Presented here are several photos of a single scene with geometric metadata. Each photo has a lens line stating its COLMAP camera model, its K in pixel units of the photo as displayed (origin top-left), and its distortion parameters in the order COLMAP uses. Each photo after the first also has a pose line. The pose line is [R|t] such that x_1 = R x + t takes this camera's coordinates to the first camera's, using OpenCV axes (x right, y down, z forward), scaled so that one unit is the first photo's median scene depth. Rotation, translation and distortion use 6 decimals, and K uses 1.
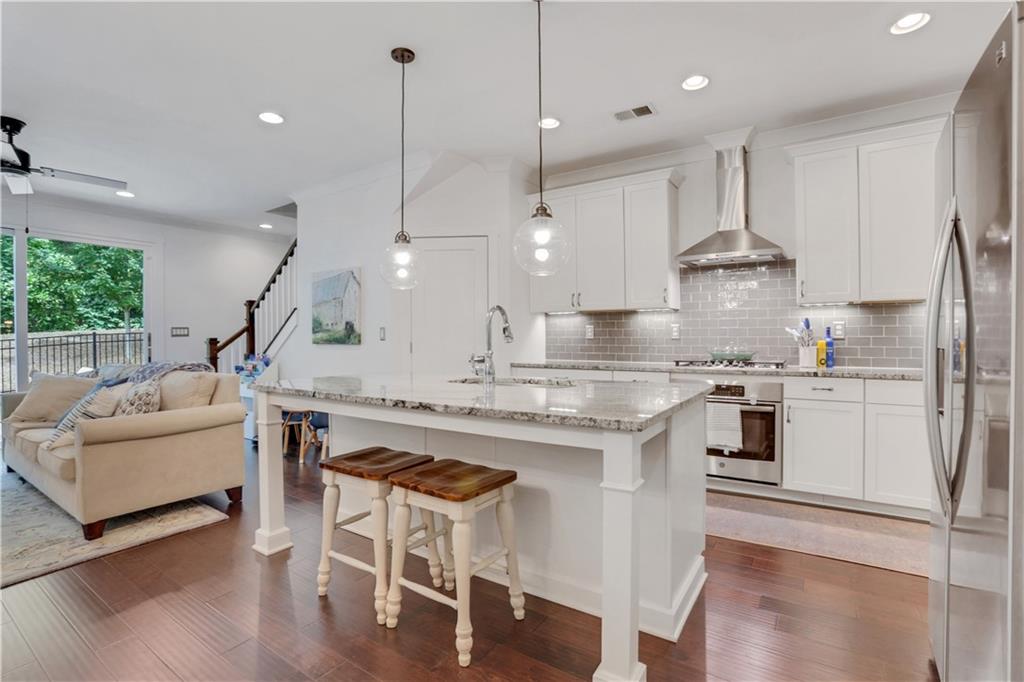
lens RADIAL K [[485.4, 0, 528.3], [0, 485.4, 335.2], [0, 0, 1]] dist [-0.044814, 0.012461]
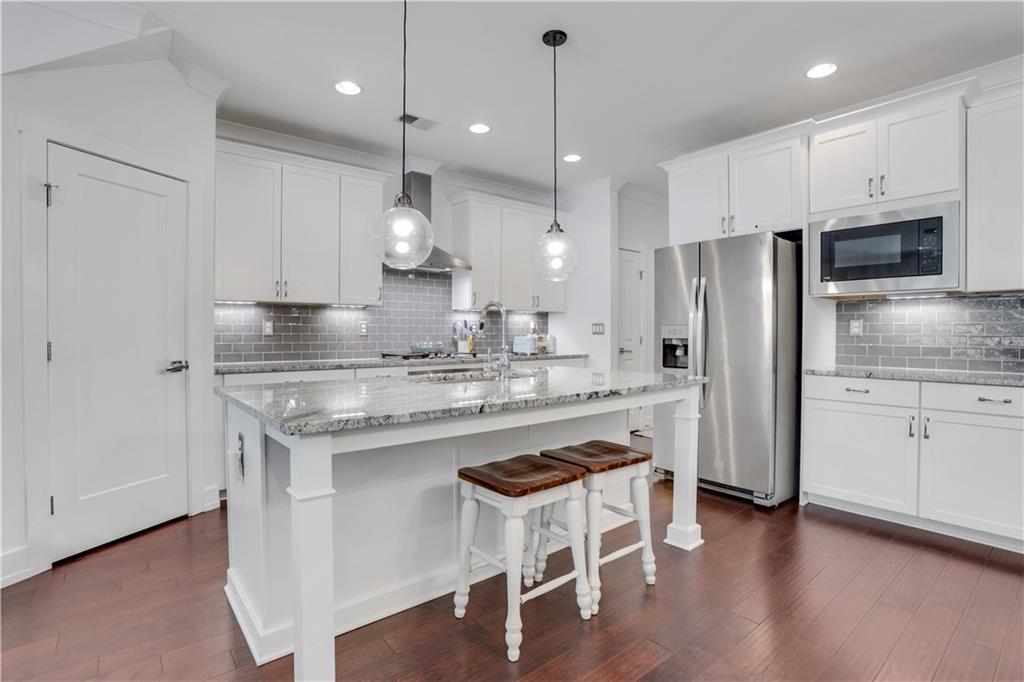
lens RADIAL K [[485.4, 0, 511.2], [0, 485.4, 340.2], [0, 0, 1]] dist [-0.044814, 0.012461]
pose [[0.288698, -0.008564, 0.957382, -0.495133], [-0.003420, 0.999944, 0.009976, 0.005452], [-0.957414, -0.006155, 0.288653, 0.329868]]
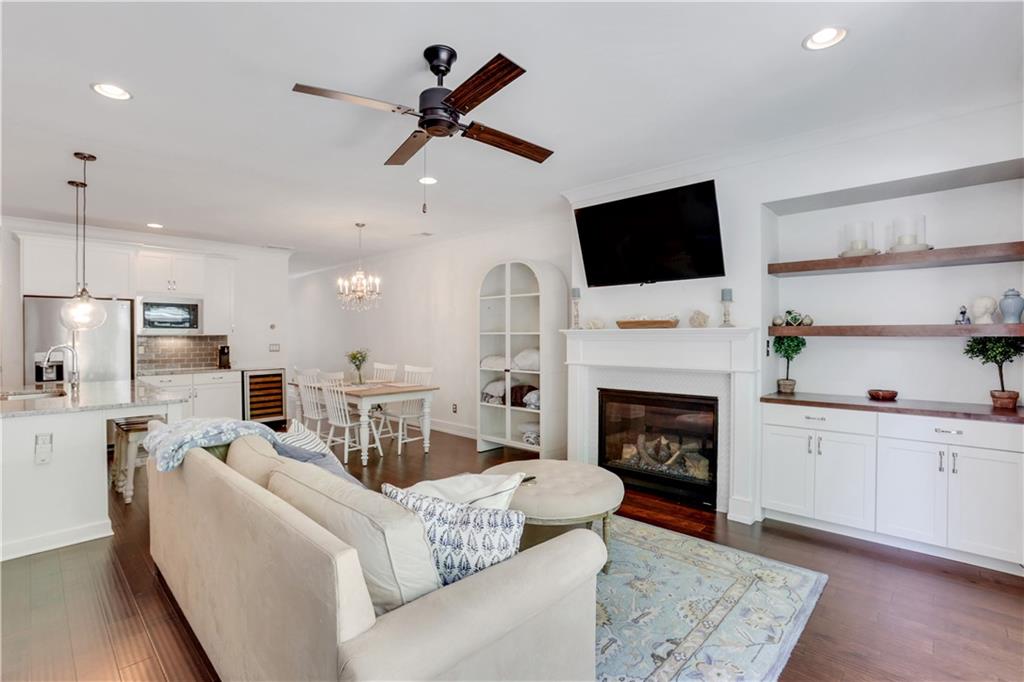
lens RADIAL K [[485.4, 0, 516.2], [0, 485.4, 333.8], [0, 0, 1]] dist [-0.044814, 0.012461]
pose [[-0.986508, 0.014378, 0.163080, -0.895624], [0.013578, 0.999890, -0.006023, -0.030110], [-0.163148, -0.003728, -0.986595, 1.126302]]
